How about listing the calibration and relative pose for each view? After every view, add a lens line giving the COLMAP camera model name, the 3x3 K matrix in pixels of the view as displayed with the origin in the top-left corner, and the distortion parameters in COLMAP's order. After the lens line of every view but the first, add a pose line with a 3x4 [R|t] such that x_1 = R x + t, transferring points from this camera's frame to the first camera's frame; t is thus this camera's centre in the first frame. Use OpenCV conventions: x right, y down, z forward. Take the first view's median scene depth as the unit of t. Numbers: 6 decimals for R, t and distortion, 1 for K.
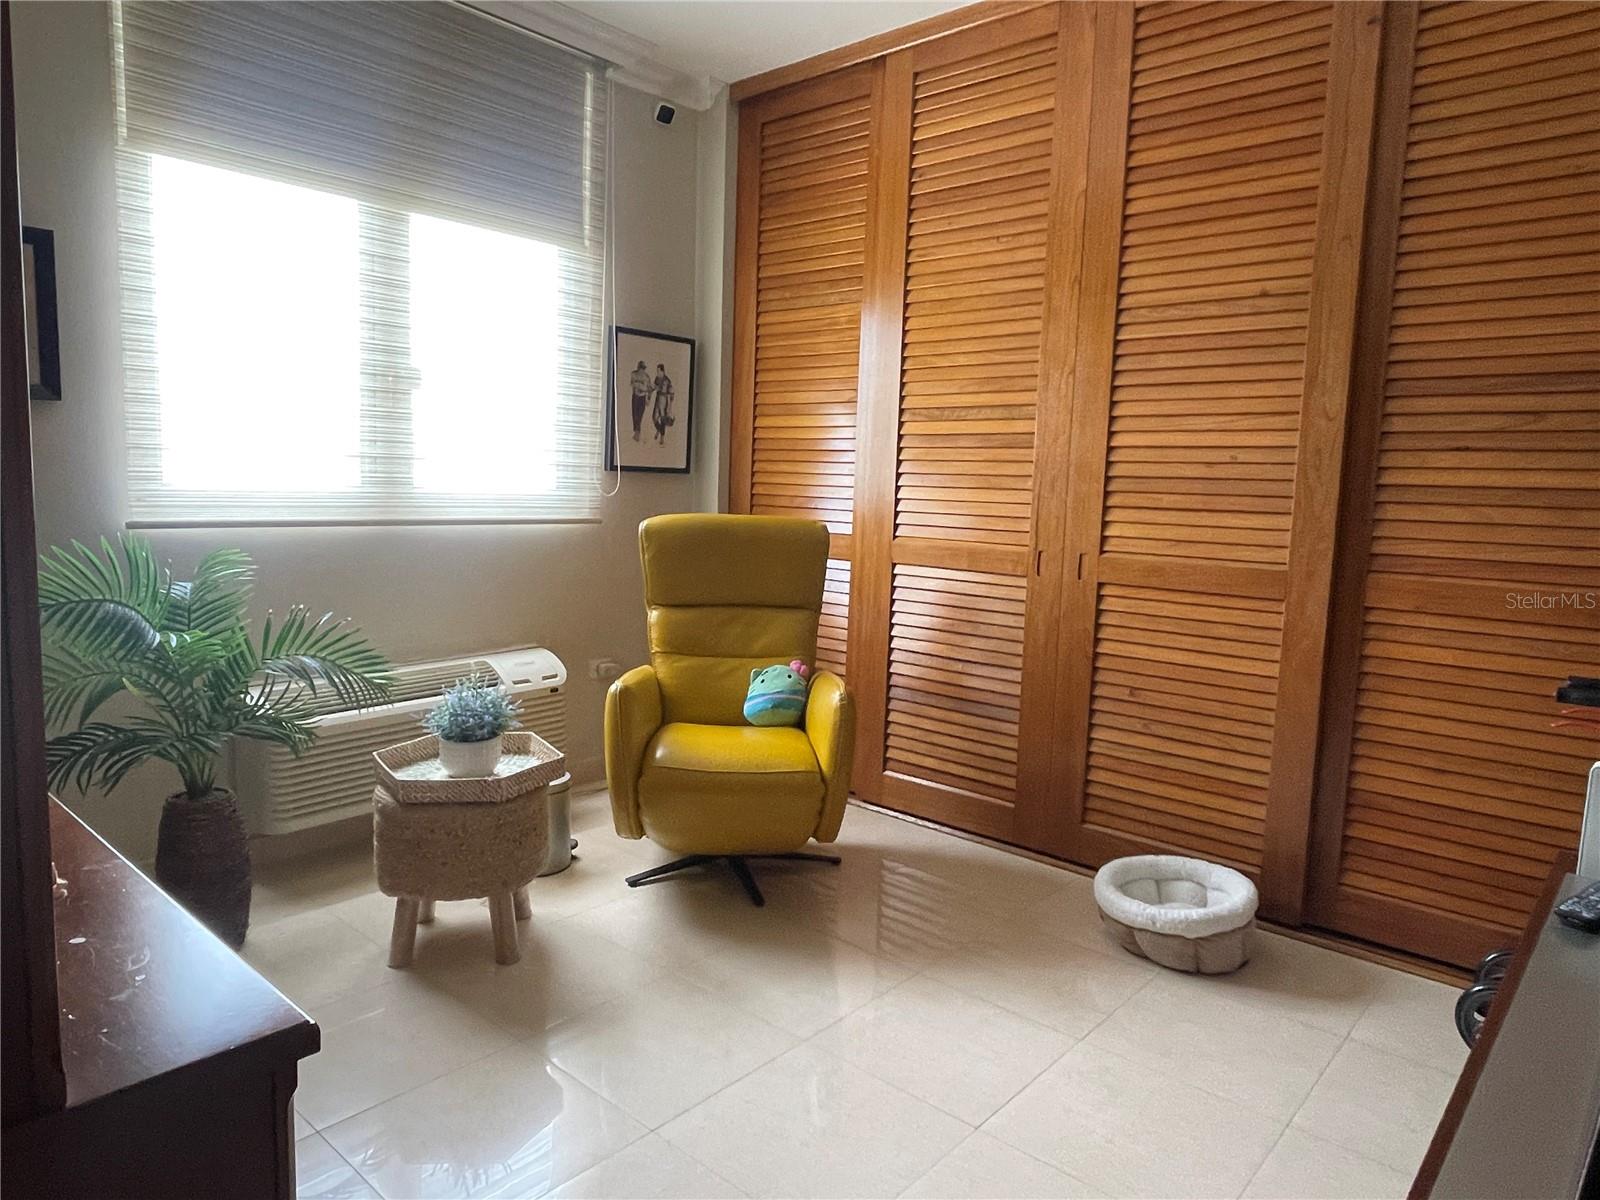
lens RADIAL K [[1011.2, 0, 804.3], [0, 1011.2, 590.1], [0, 0, 1]] dist [0.002234, -0.011906]
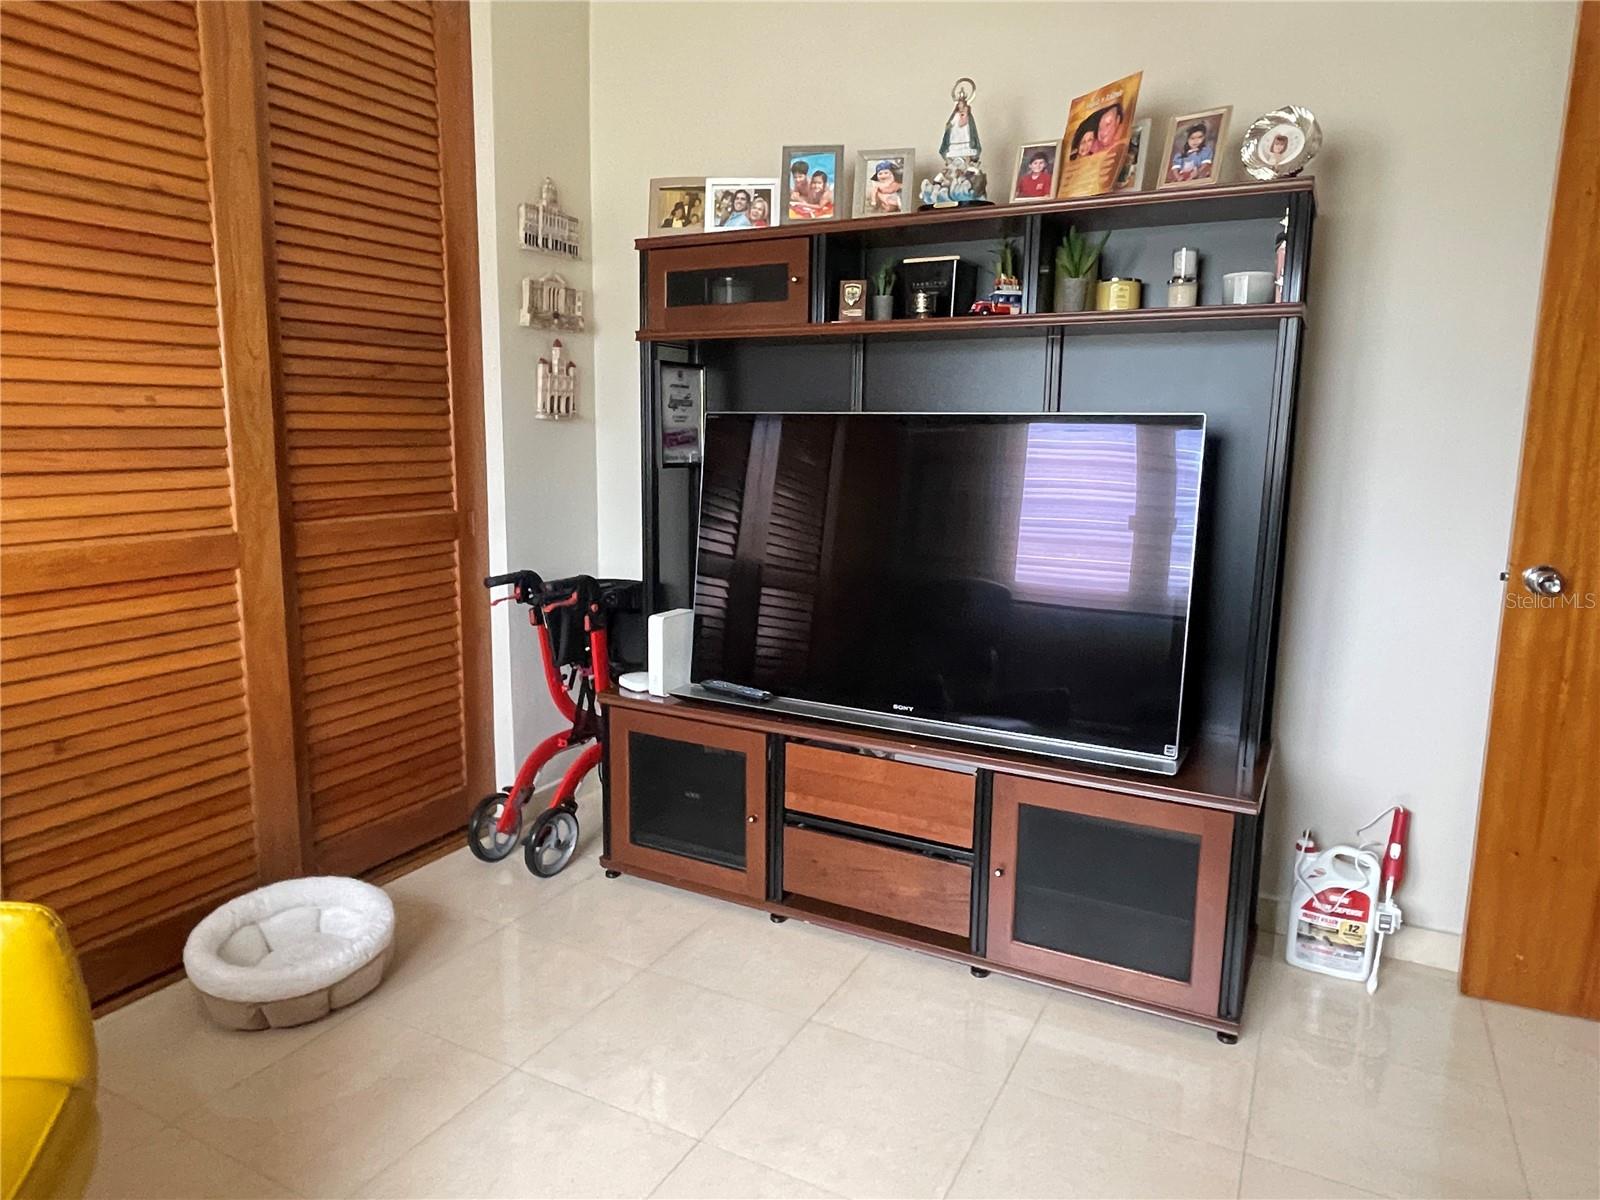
lens RADIAL K [[1011.2, 0, 804.3], [0, 1011.2, 590.1], [0, 0, 1]] dist [0.002234, -0.011906]
pose [[-0.236335, -0.192767, 0.952359, -0.453129], [0.081880, 0.972687, 0.217201, -0.116693], [-0.968216, 0.129311, -0.214096, 0.706510]]
